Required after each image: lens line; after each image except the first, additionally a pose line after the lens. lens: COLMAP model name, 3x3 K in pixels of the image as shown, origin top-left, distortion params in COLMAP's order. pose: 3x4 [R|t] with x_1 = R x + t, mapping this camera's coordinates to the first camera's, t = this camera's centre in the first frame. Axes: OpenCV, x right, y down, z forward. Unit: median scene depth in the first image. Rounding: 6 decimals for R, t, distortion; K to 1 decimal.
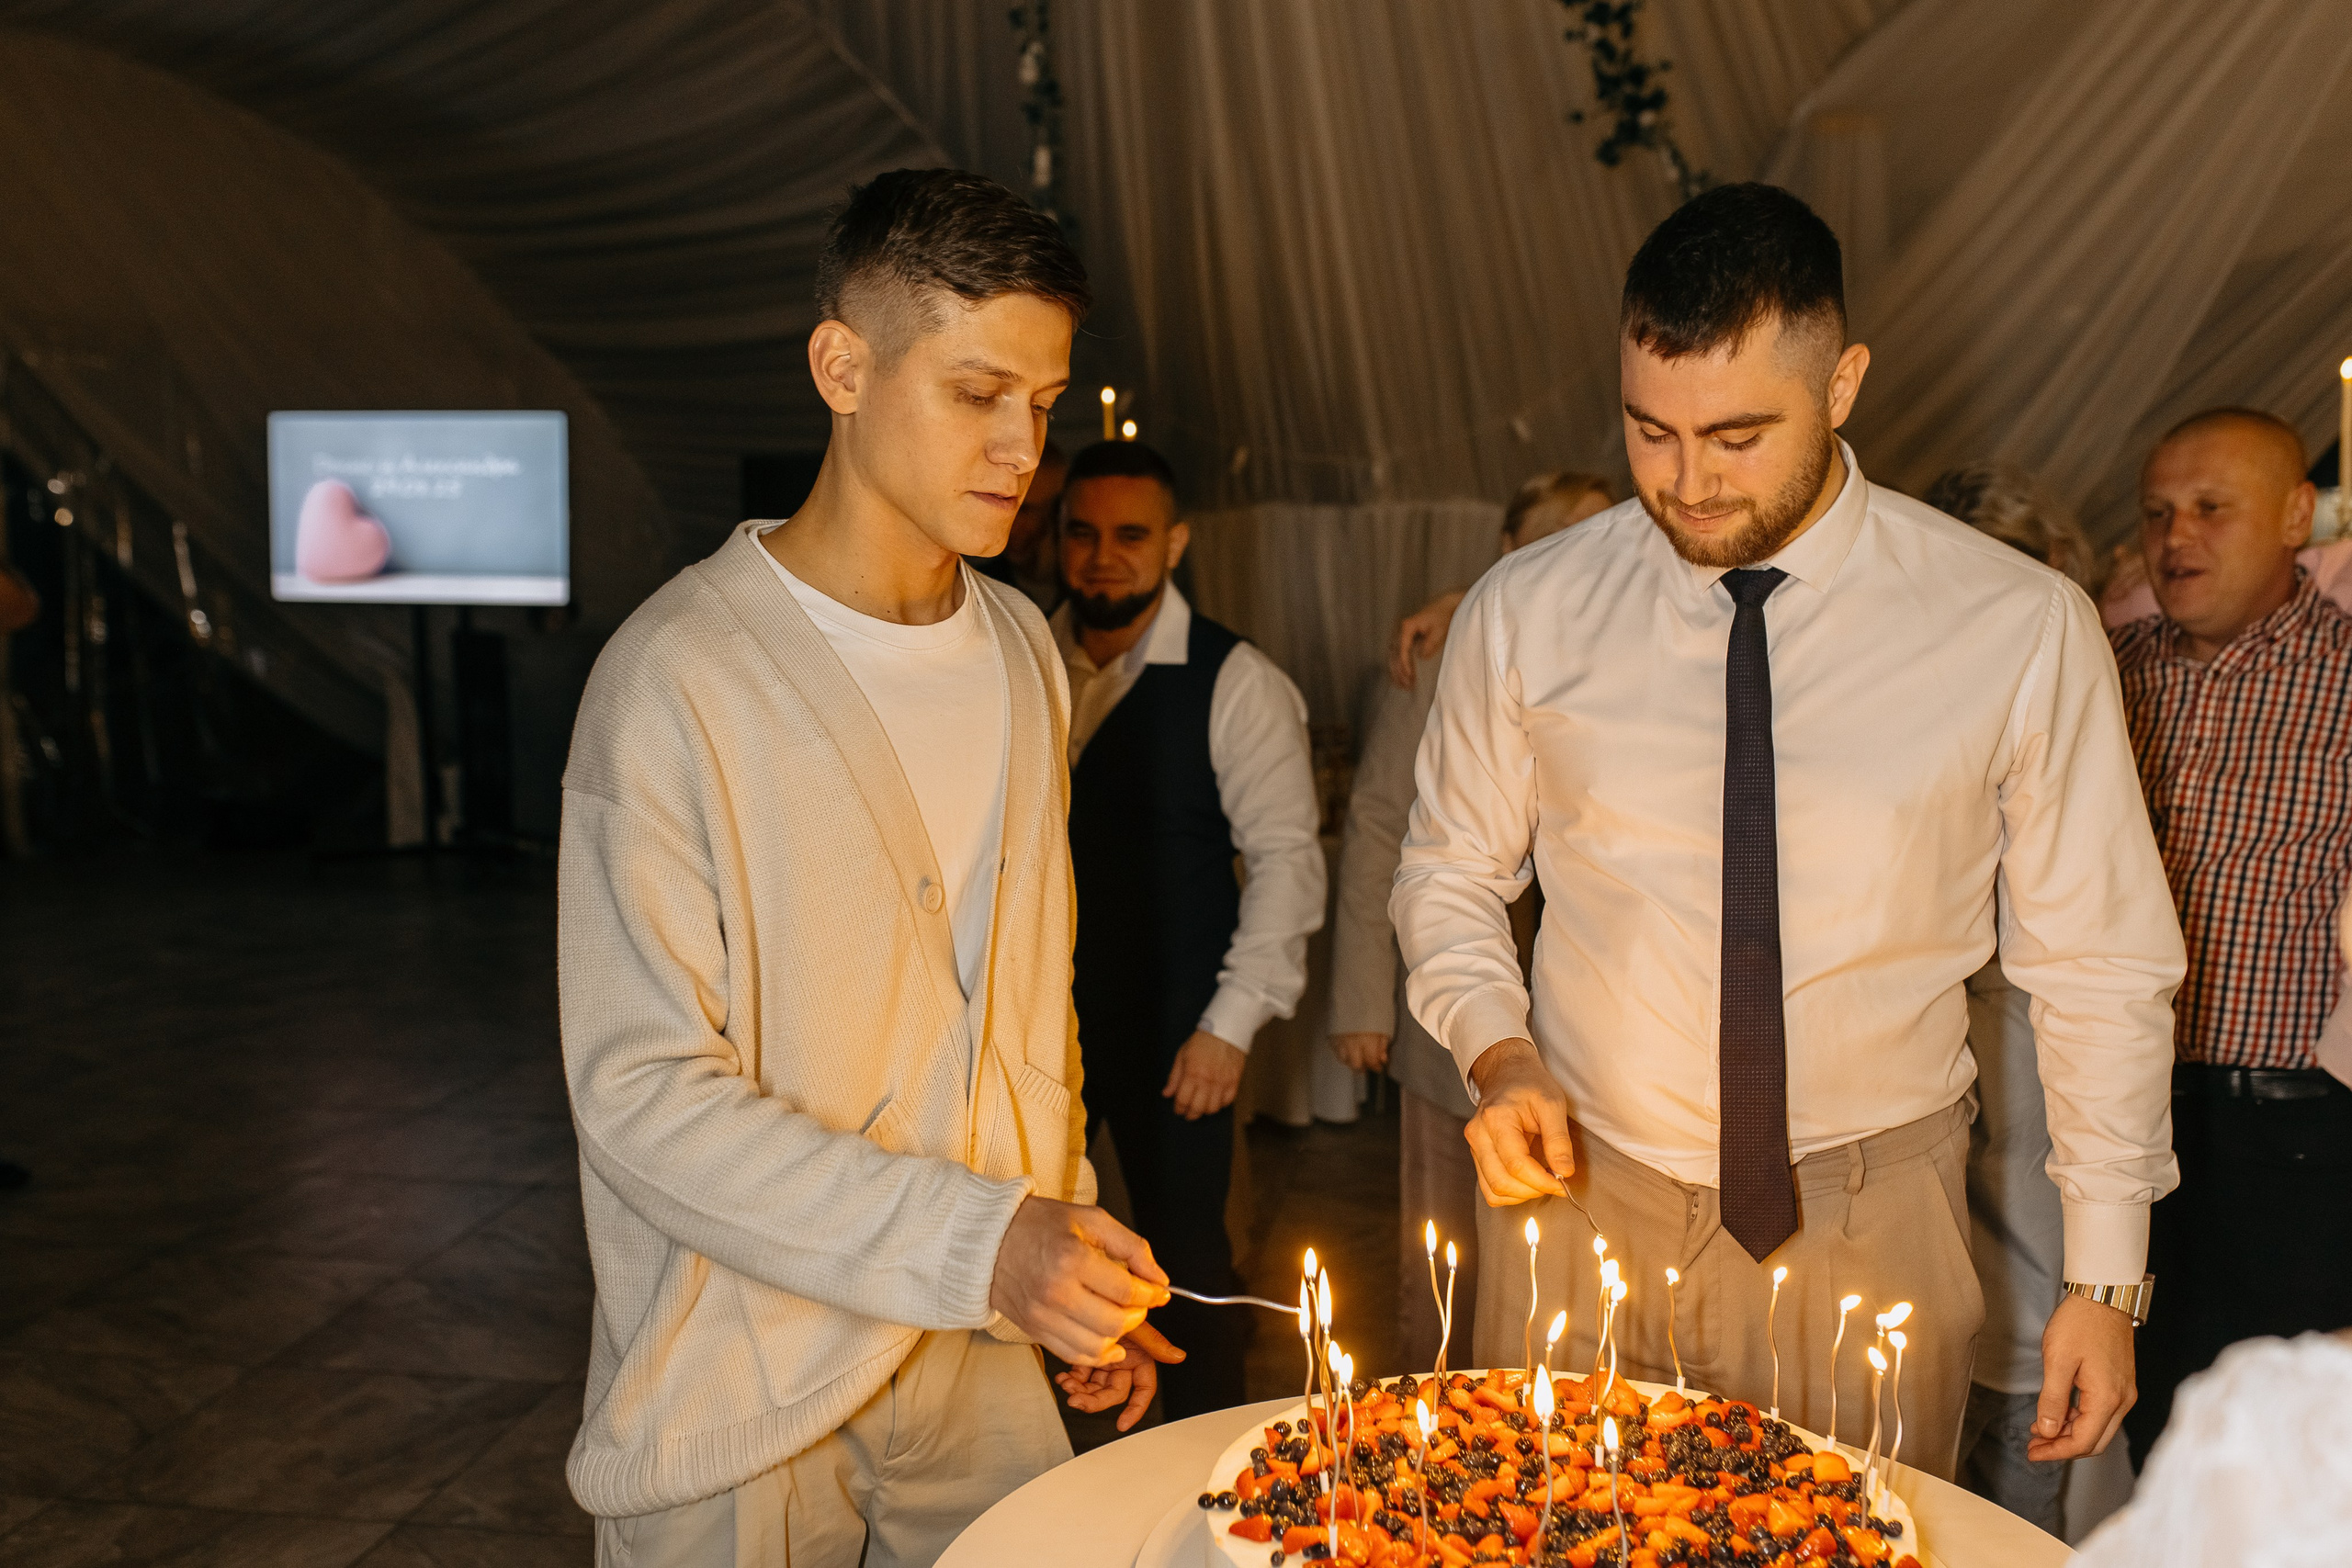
lens RADIAL K [[2444.1, 0, 1168.4], [0, 2444.1, 782.5], [0, 0, 1]] dist [-0.009059, 0.004166]
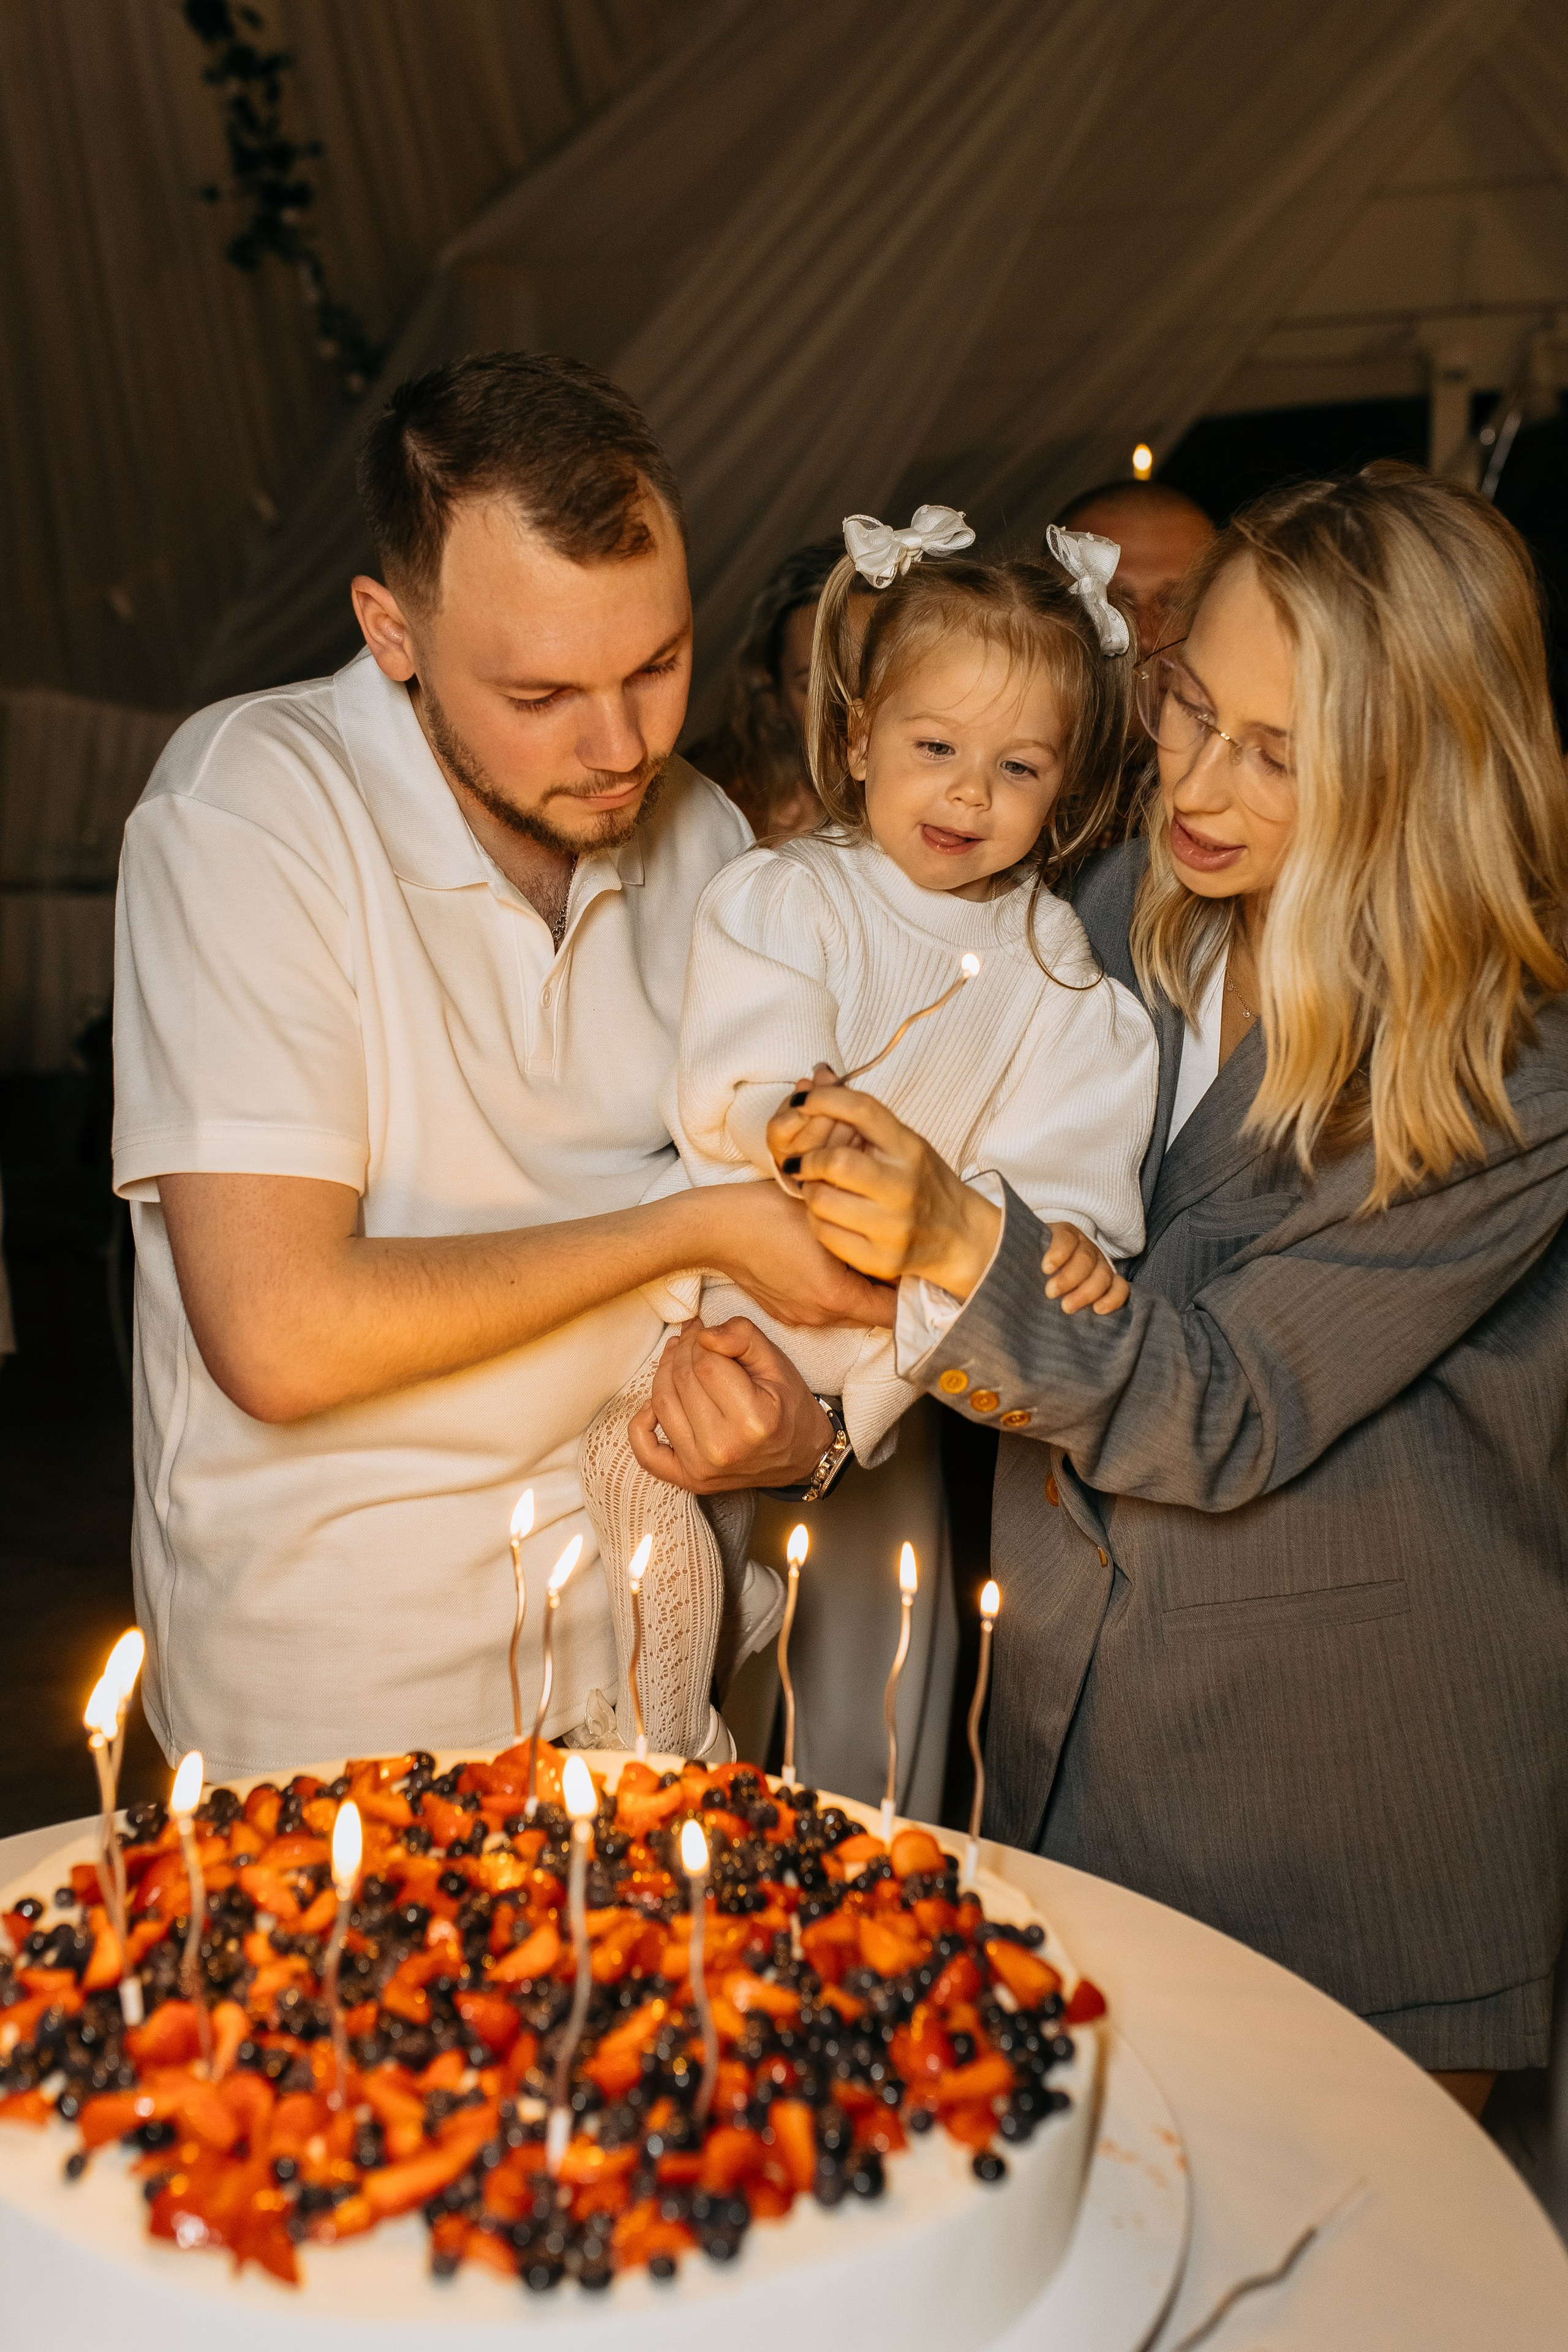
lens RADIAL K [[2456.1, 0, 764.1], [0, 2456.1, 1151.4], [0, 0, 1]] dist [-0.005451, -0.008389]
pose [[0.907496, -0.022800, 0.419441, -0.016361], [0.014492, 0.999631, 0.022984, 0.032043], [-0.419810, -0.014779, 0.907492, 0.176562]]
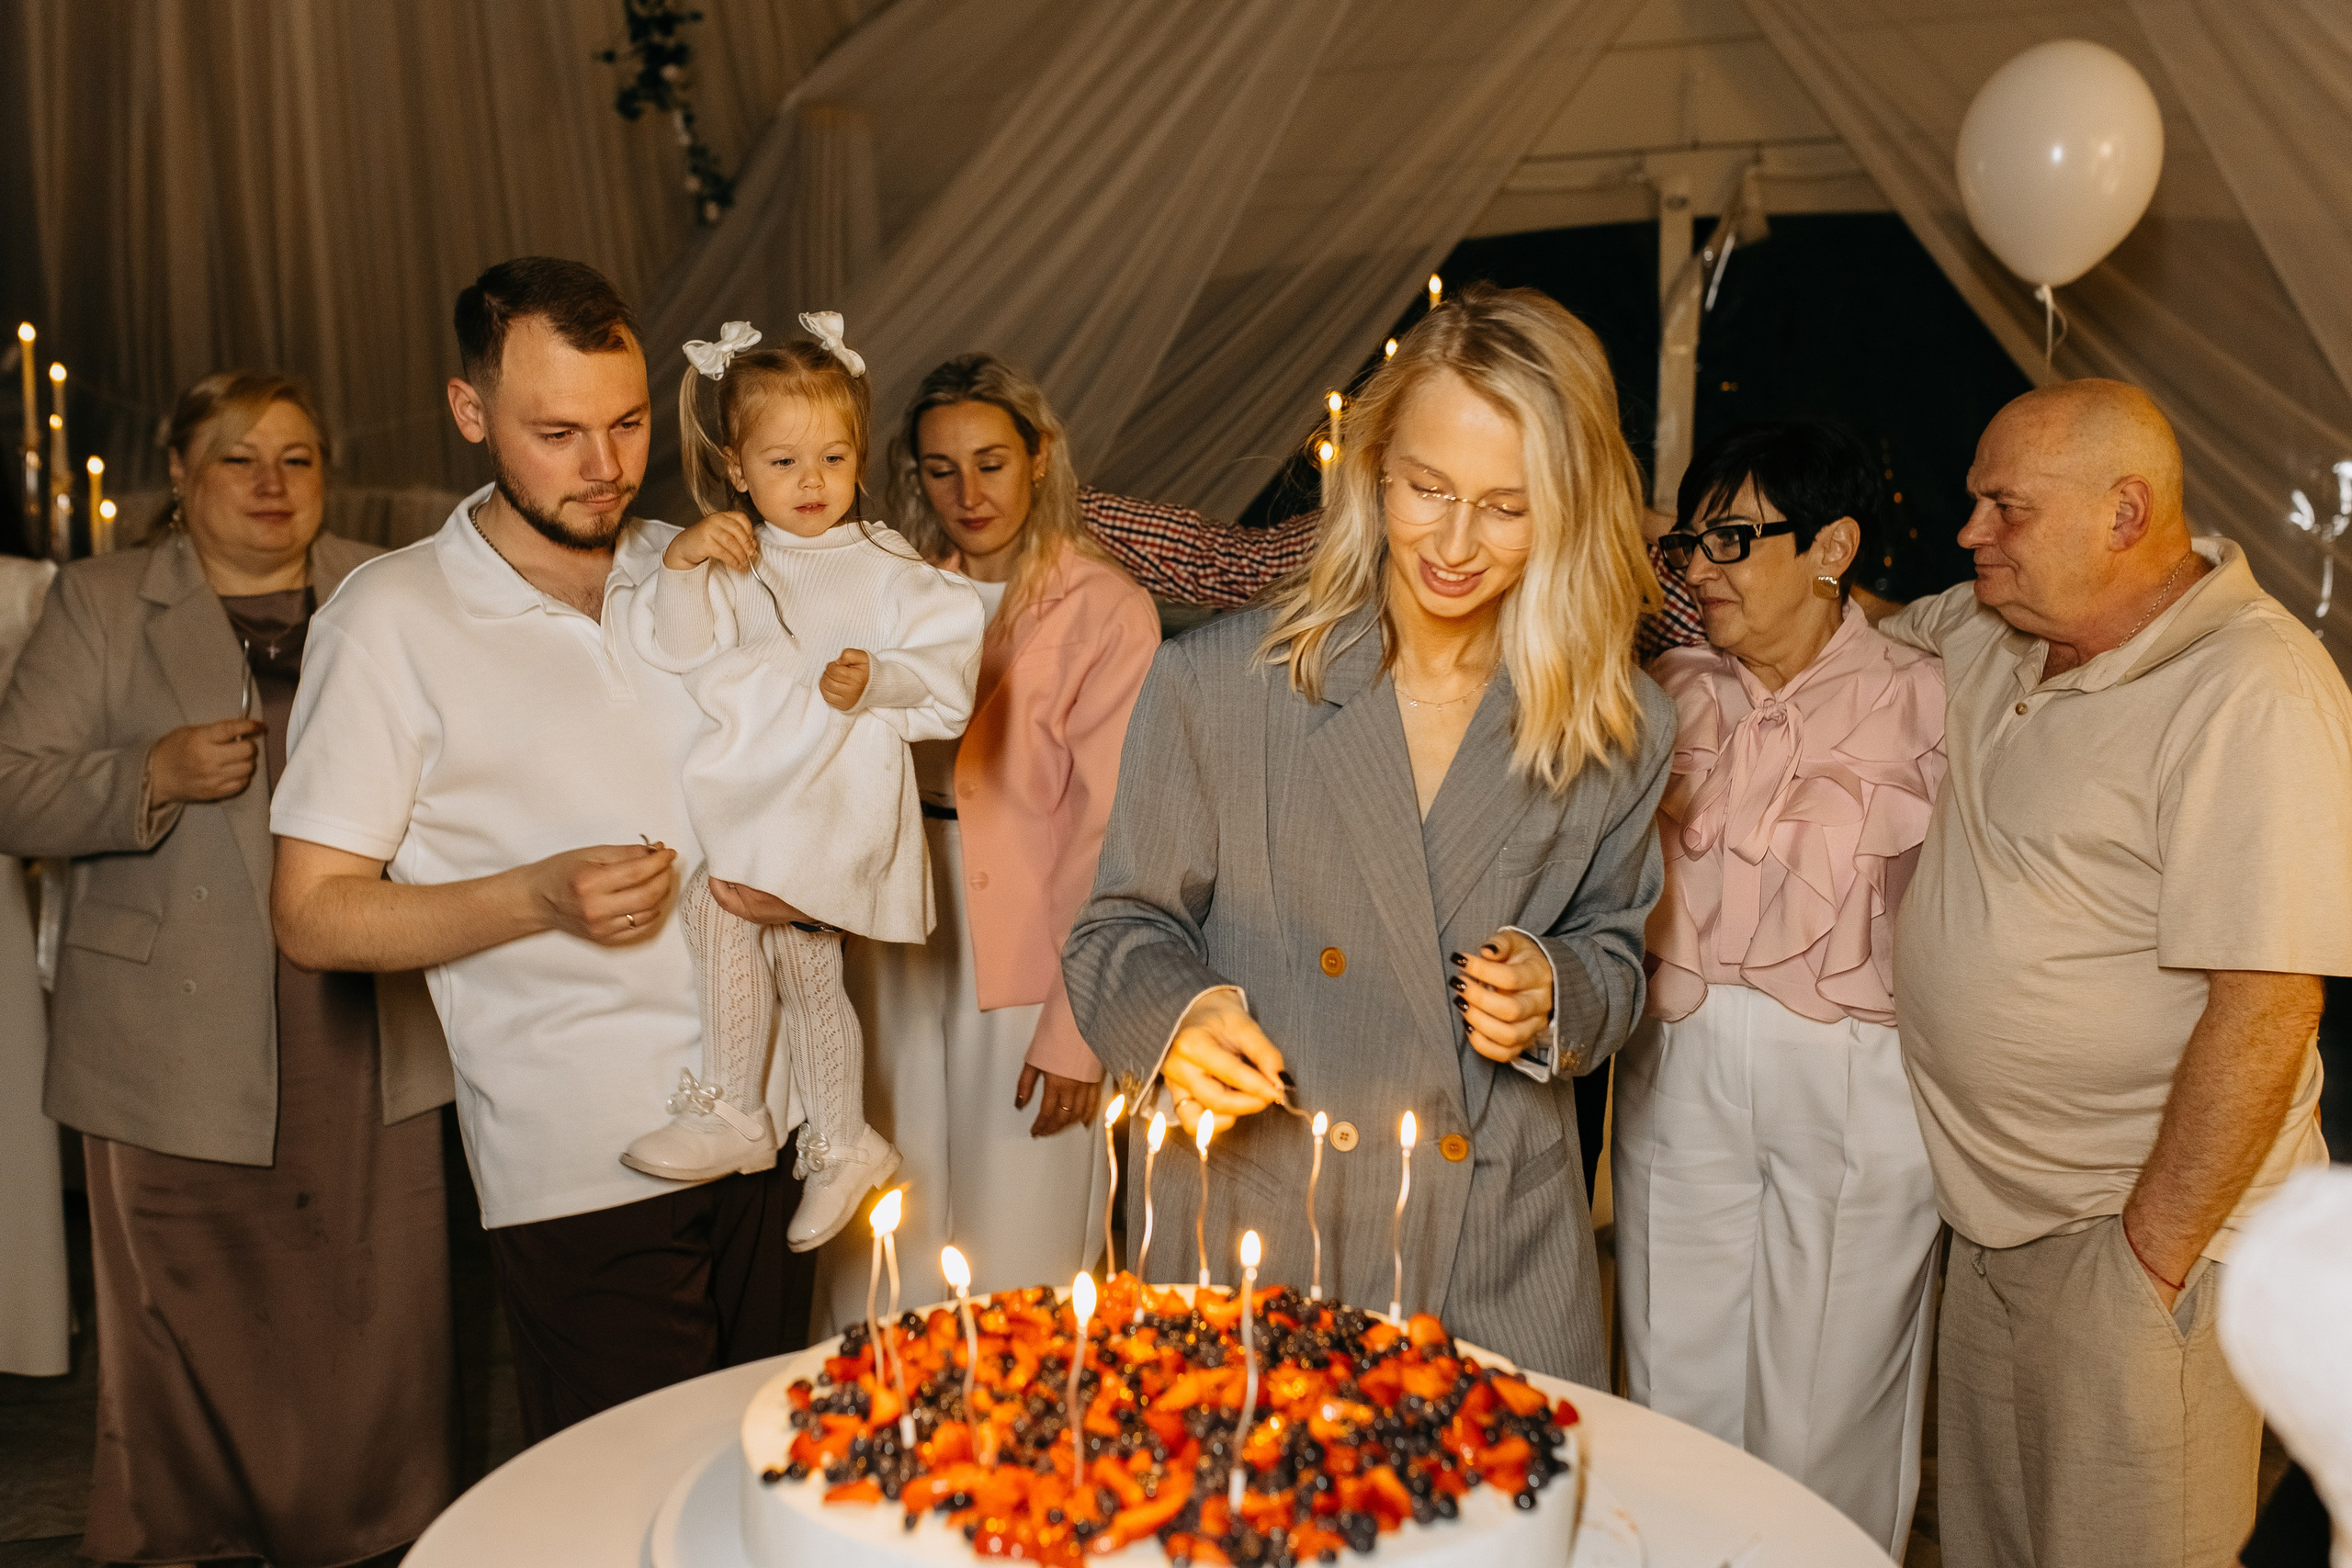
lens RADIAL K [[2444.1, 0, 1168.4], [0, 2444.1, 782.5], [0, 0, 1]] dist [-0.009059, 0.004166]
pose [[0.872260, -0.016532, 0.488763, -0.107840], [0.037410, 0.998756, -0.032980, 0.042945], [-0.487610, 0.047052, 0.871793, 0.101489]]
